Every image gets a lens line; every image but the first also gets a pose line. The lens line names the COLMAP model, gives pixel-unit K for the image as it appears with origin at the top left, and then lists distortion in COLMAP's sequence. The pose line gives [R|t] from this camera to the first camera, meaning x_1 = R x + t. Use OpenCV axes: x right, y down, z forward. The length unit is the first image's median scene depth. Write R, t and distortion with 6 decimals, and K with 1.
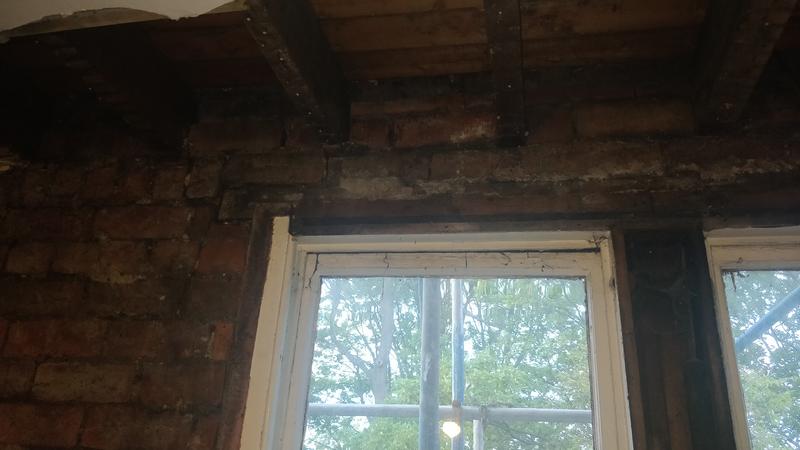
lens RADIAL K [[648.9, 0, 400.8], [0, 648.9, 230.7], [0, 0, 1]] dist [0.125250, -0.251376]
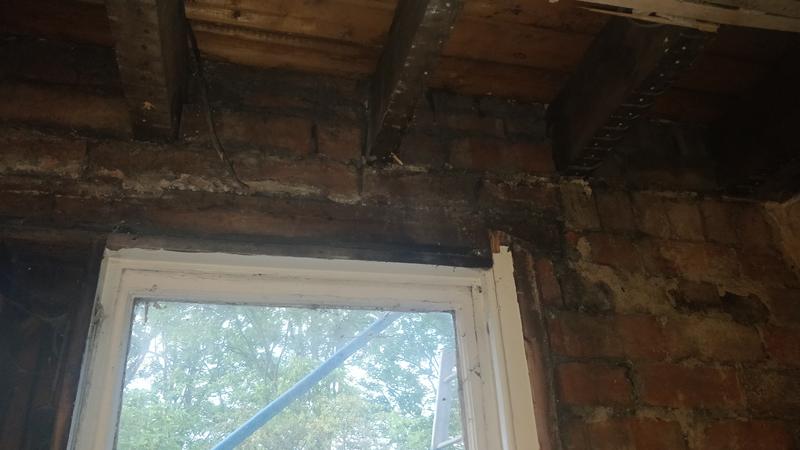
lens RADIAL K [[648.9, 0, 400.8], [0, 648.9, 230.7], [0, 0, 1]] dist [0.125250, -0.251376]
pose [[0.906255, 0.110769, 0.407960, 0.417414], [-0.089658, 0.993469, -0.070578, 0.002189], [-0.413114, 0.027385, 0.910268, 0.082853]]
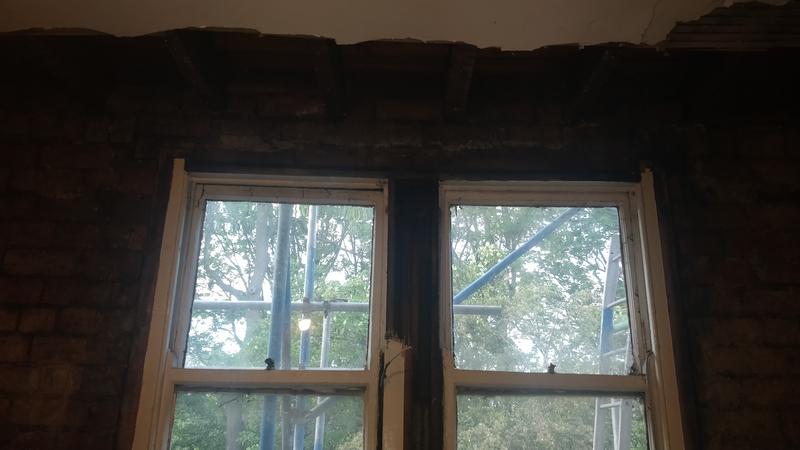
lens RADIAL K [[648.9, 0, 400.8], [0, 648.9, 230.7], [0, 0, 1]] dist [0.125250, -0.251376]
pose [[0.981975, 0.029328, 0.186720, 0.041435], [-0.048132, 0.994121, 0.096989, -0.028674], [-0.182778, -0.104228, 0.977614, -0.608163]]
